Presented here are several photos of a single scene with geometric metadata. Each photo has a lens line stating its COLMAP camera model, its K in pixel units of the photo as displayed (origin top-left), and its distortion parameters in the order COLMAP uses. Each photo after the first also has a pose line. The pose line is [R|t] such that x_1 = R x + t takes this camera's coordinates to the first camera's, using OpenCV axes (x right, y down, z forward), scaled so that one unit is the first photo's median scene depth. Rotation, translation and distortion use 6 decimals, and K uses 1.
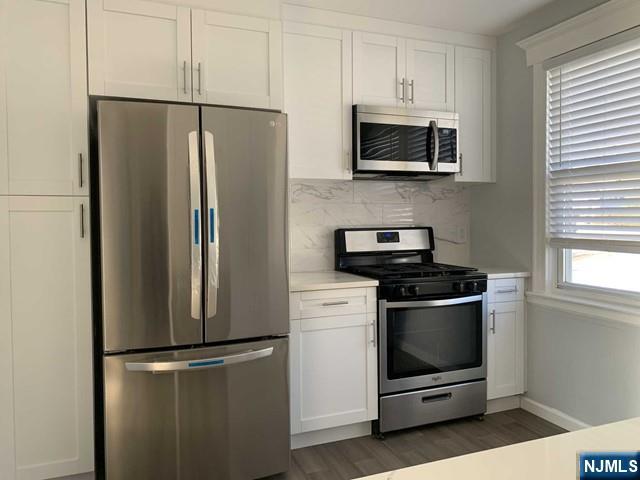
lens RADIAL K [[491.0, 0, 319.8], [0, 491.0, 231.0], [0, 0, 1]] dist [0.097423, -0.203748]
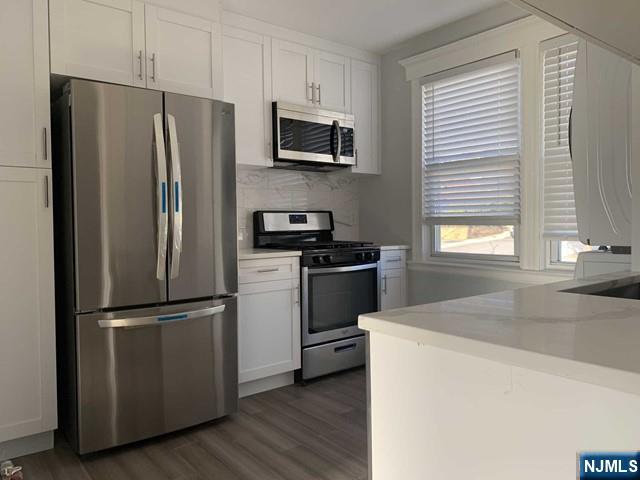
lens RADIAL K [[491.0, 0, 319.8], [0, 491.0, 231.0], [0, 0, 1]] dist [0.097423, -0.203748]
pose [[0.955930, -0.007243, 0.293506, -0.169222], [0.009876, 0.999923, -0.007490, 0.056320], [-0.293429, 0.010058, 0.955928, -0.132948]]
